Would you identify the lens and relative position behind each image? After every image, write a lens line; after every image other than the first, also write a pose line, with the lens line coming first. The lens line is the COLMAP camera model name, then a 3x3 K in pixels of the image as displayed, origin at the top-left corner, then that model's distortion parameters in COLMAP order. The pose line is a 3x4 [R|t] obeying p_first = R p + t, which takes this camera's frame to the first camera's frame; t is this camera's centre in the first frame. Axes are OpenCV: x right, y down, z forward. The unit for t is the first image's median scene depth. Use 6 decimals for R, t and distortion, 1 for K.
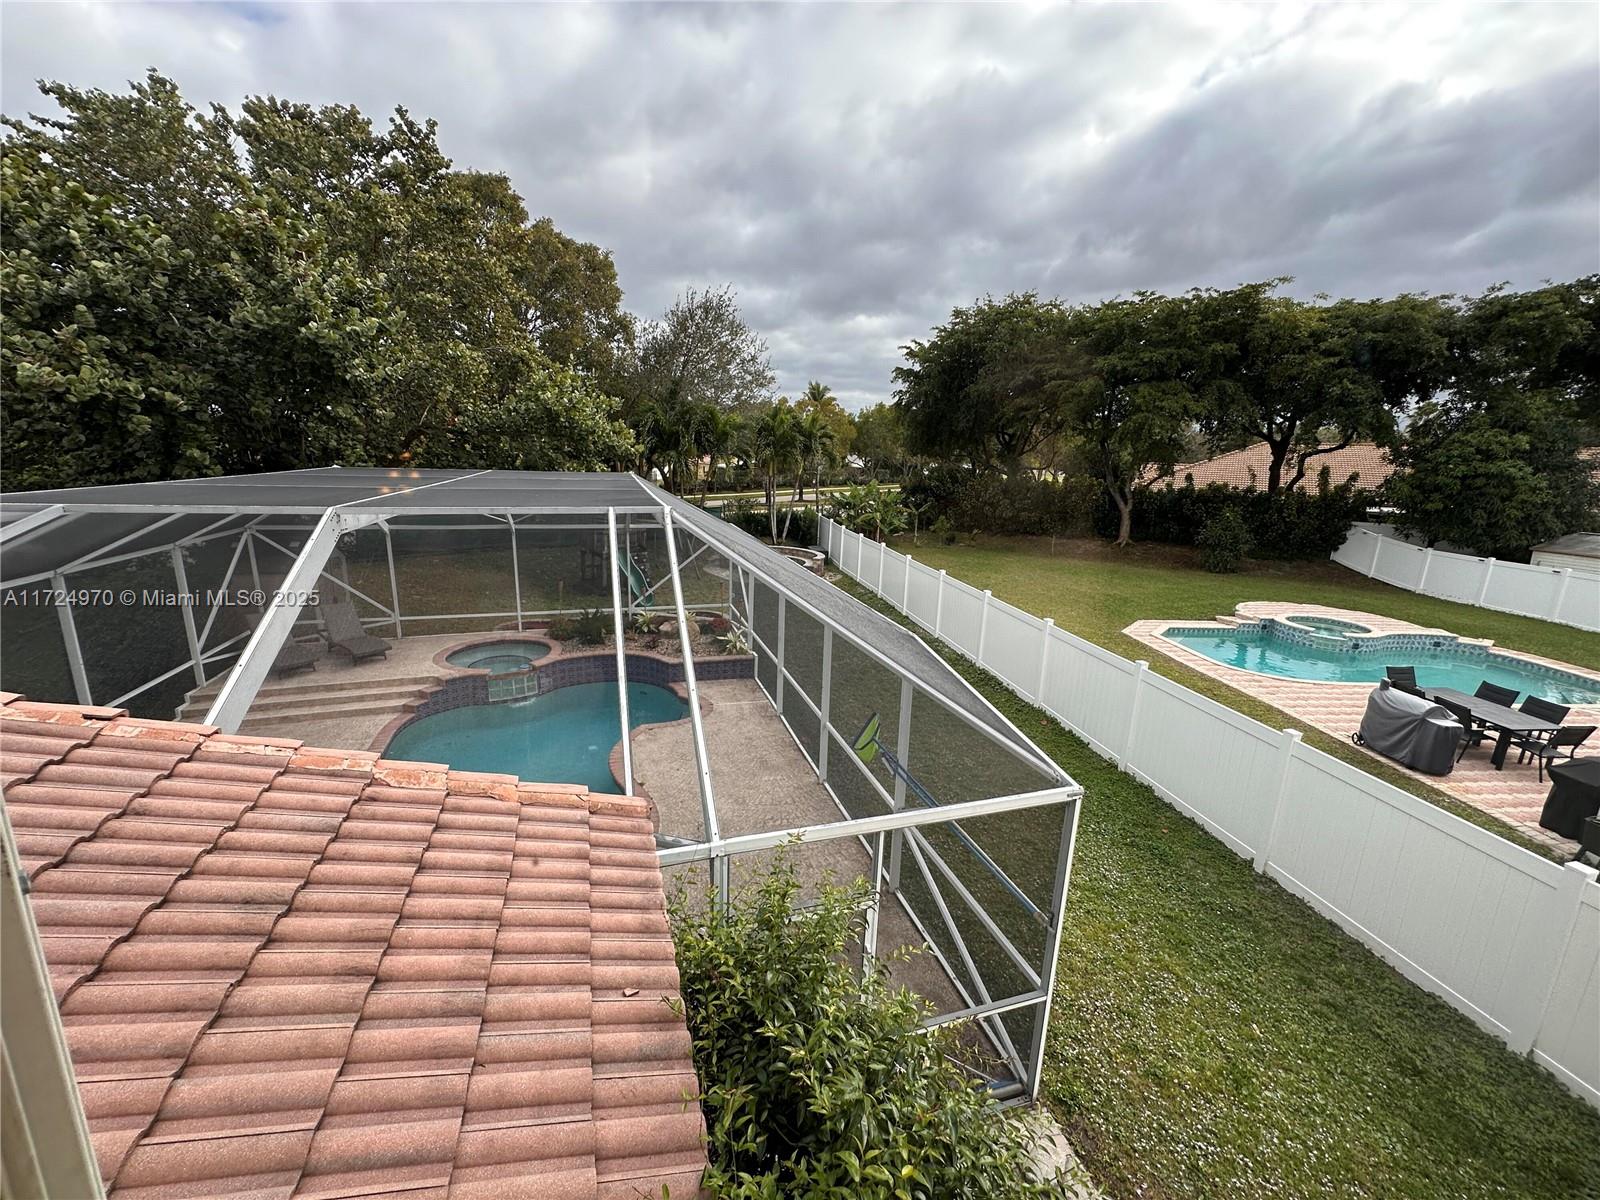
lens RADIAL K [[640.0, 0, 800.0], [0, 640.0, 600.0], [0, 0, 1]] dist [-0.002182, -0.000119]
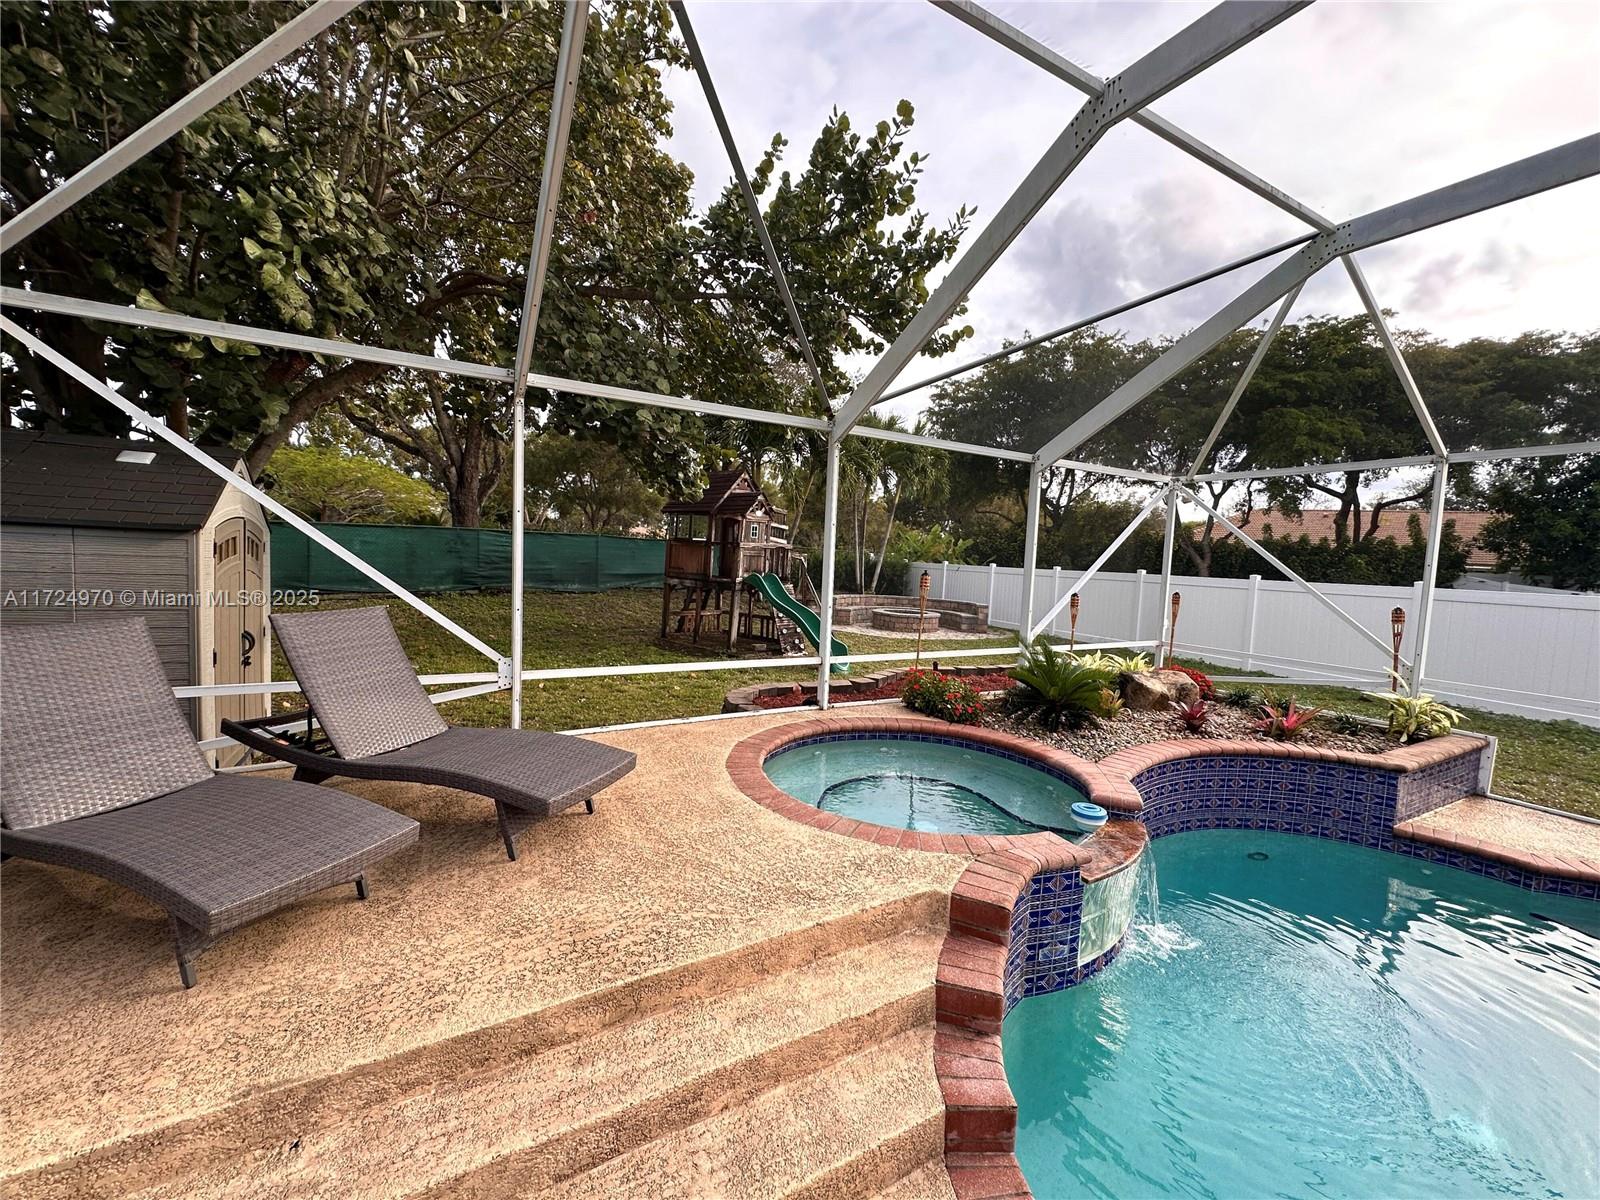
lens RADIAL K [[646.0, 0, 800.0], [0, 646.0, 600.0], [0, 0, 1]] dist [-0.002377, -0.000125]
pose [[0.977854, -0.004959, 0.209228, -0.326960], [0.036458, 0.988470, -0.146964, 0.025579], [-0.206087, 0.151337, 0.966760, 0.384402]]
